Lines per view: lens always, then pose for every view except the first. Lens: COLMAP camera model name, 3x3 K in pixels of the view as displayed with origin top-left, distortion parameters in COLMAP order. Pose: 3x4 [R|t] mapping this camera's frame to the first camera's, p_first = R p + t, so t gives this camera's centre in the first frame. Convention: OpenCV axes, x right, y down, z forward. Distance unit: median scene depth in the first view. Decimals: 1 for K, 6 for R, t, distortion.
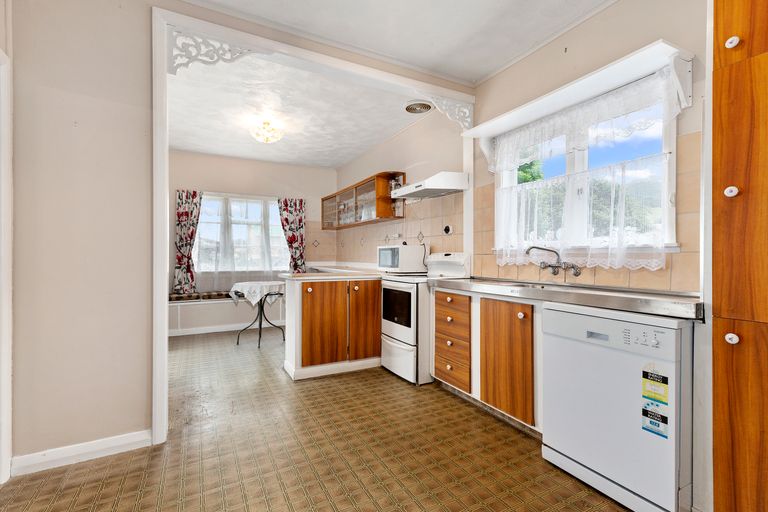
lens RADIAL K [[352.4, 0, 385.1], [0, 352.4, 259.7], [0, 0, 1]] dist [0.005037, -0.001095]
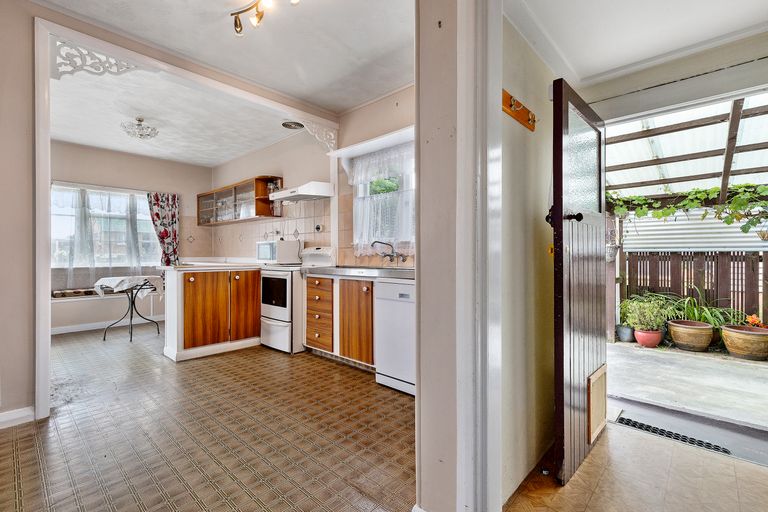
lens RADIAL K [[352.4, 0, 390.2], [0, 352.4, 253.7], [0, 0, 1]] dist [0.005037, -0.001095]
pose [[0.942586, -0.002373, 0.333955, 0.004230], [0.007231, 0.999885, -0.013304, 0.025524], [-0.333885, 0.014955, 0.942495, -0.279468]]
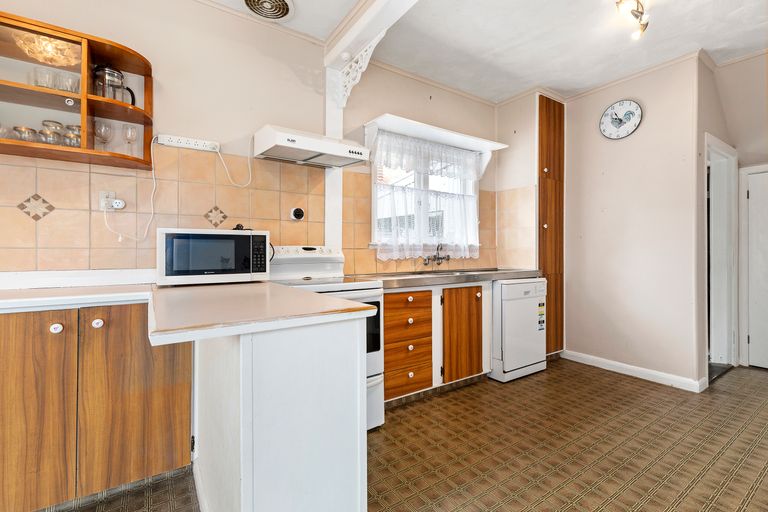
lens RADIAL K [[352.4, 0, 383.4], [0, 352.4, 251.6], [0, 0, 1]] dist [0.005037, -0.001095]
pose [[-0.110947, -0.003918, 0.993819, -0.660245], [0.010736, 0.999929, 0.005141, -0.012798], [-0.993768, 0.011240, -0.110897, 1.097002]]
